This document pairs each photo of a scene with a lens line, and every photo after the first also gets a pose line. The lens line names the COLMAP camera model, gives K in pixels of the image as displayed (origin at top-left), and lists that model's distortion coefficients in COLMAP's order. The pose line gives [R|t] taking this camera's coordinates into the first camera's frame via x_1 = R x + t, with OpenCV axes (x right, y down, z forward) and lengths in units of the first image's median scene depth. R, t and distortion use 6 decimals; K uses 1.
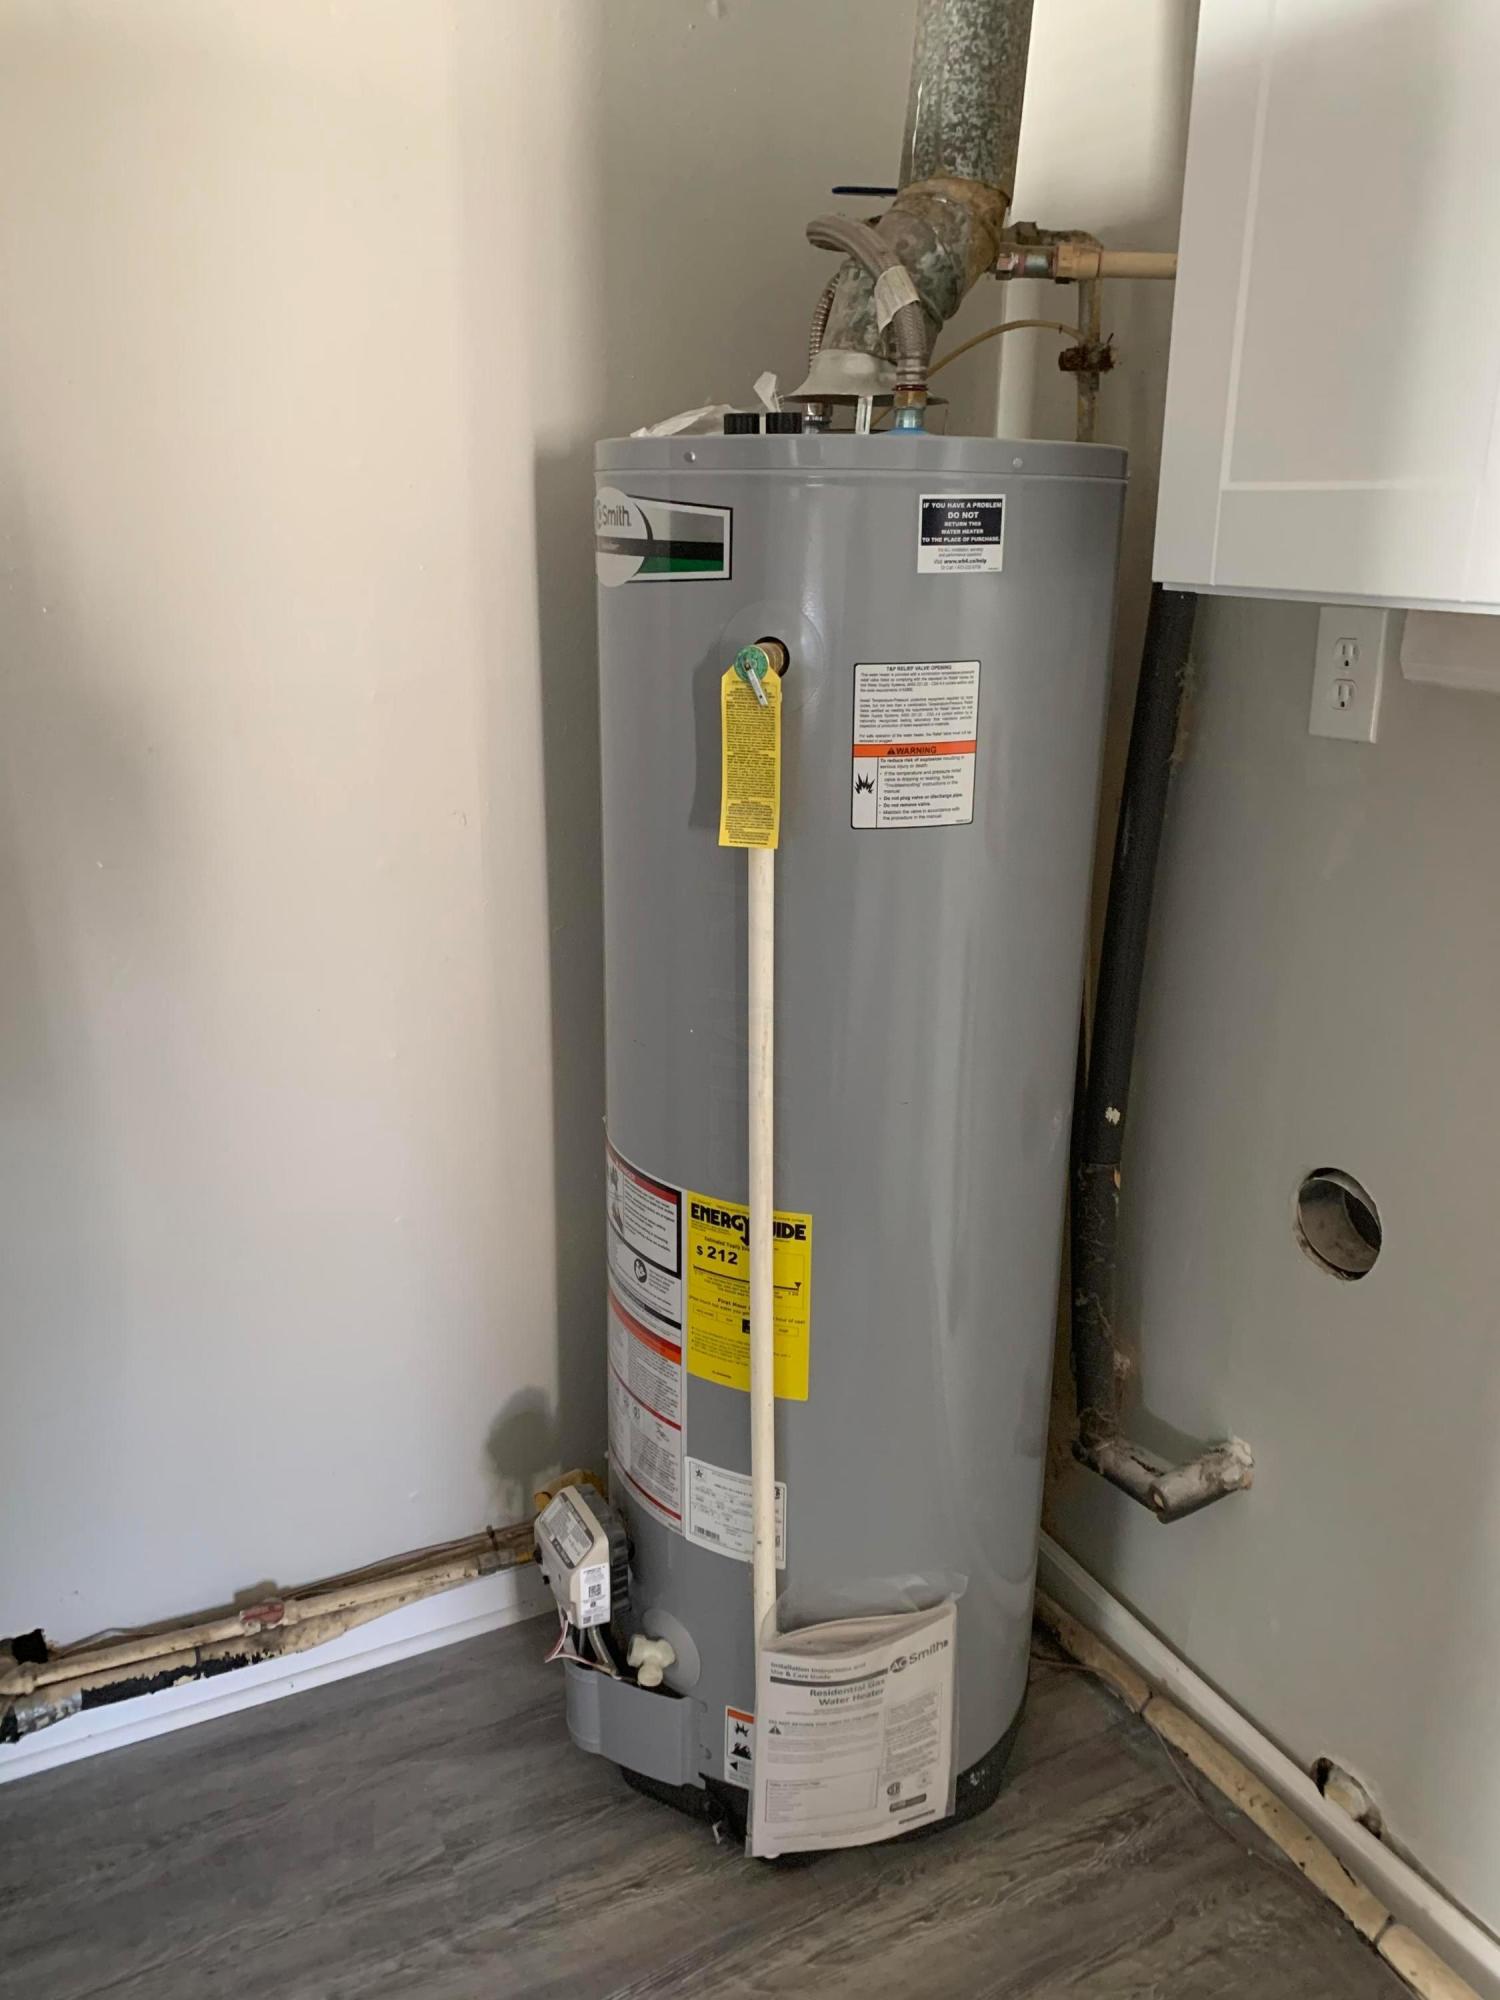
lens RADIAL K [[1516.0, 0, 750.0], [0, 1516.0, 1000.0], [0, 0, 1]] dist [0.028317, -0.041967]
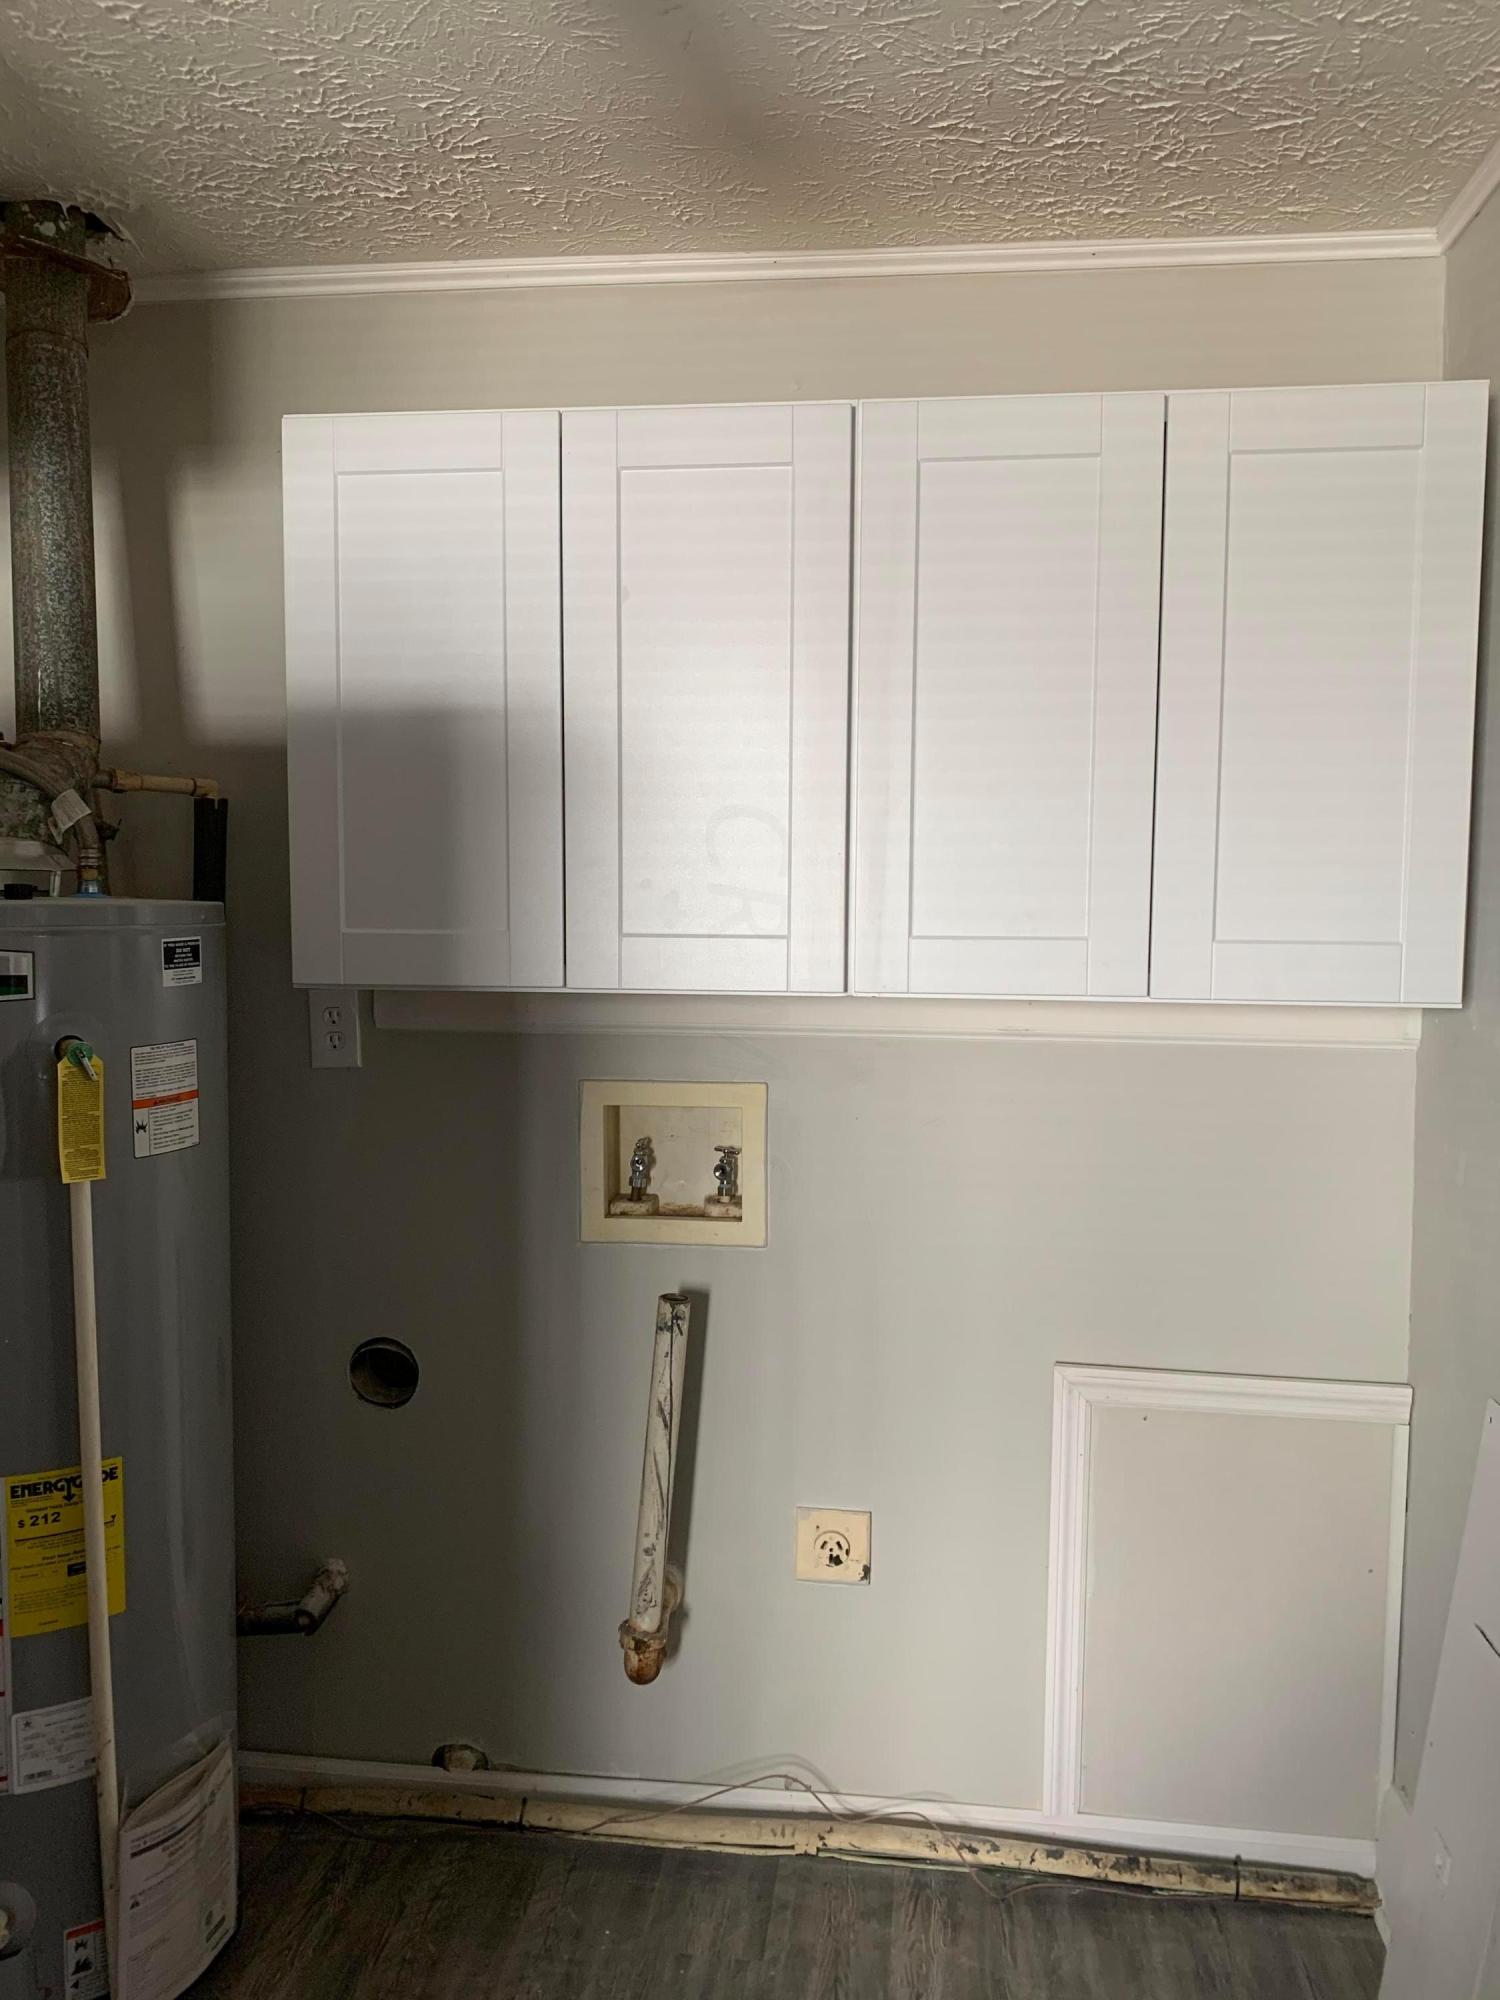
lens RADIAL K [[1516.0, 0, 750.0], [0, 1516.0, 1000.0], [0, 0, 1]] dist [0.028317, -0.041967]
pose [[0.564181, -0.069275, 0.822740, -0.741418], [0.254354, 0.962594, -0.093368, 0.024162], [-0.785496, 0.261943, 0.560698, -0.293850]]
